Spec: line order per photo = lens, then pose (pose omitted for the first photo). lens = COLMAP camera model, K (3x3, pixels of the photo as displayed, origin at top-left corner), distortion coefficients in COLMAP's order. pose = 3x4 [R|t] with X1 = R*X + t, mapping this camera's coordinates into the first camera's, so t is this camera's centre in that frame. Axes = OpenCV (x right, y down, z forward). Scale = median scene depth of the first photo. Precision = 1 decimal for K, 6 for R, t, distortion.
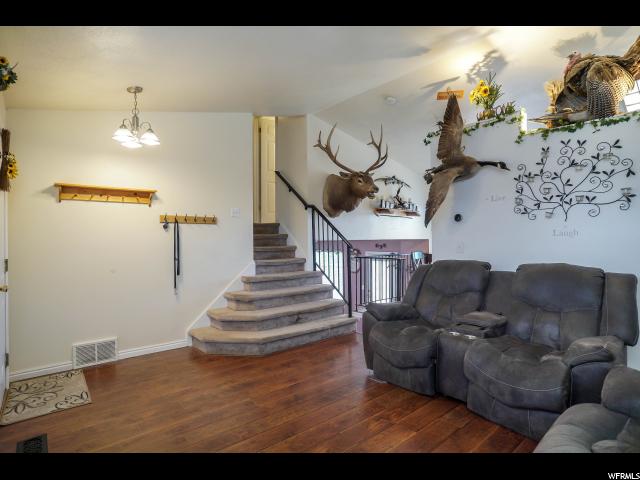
lens RADIAL K [[339.2, 0, 320.5], [0, 339.2, 240.8], [0, 0, 1]] dist [-0.041394, 0.007558]
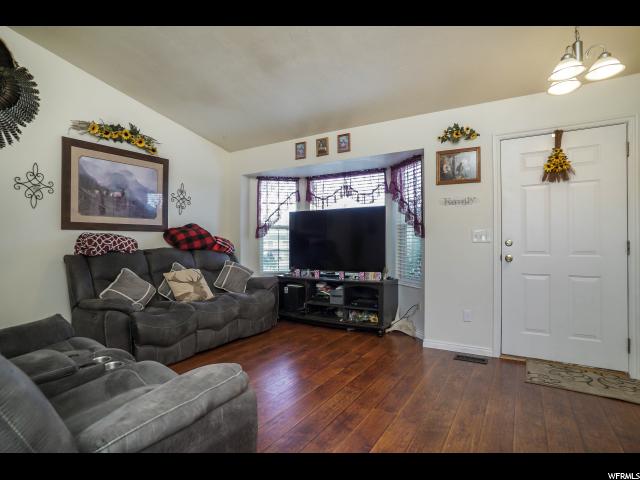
lens RADIAL K [[339.2, 0, 317.9], [0, 339.2, 240.4], [0, 0, 1]] dist [-0.041394, 0.007558]
pose [[-0.953486, 0.007203, -0.301351, 0.212262], [0.007814, 0.999969, -0.000822, 0.048771], [0.301336, -0.003138, -0.953513, 1.716375]]
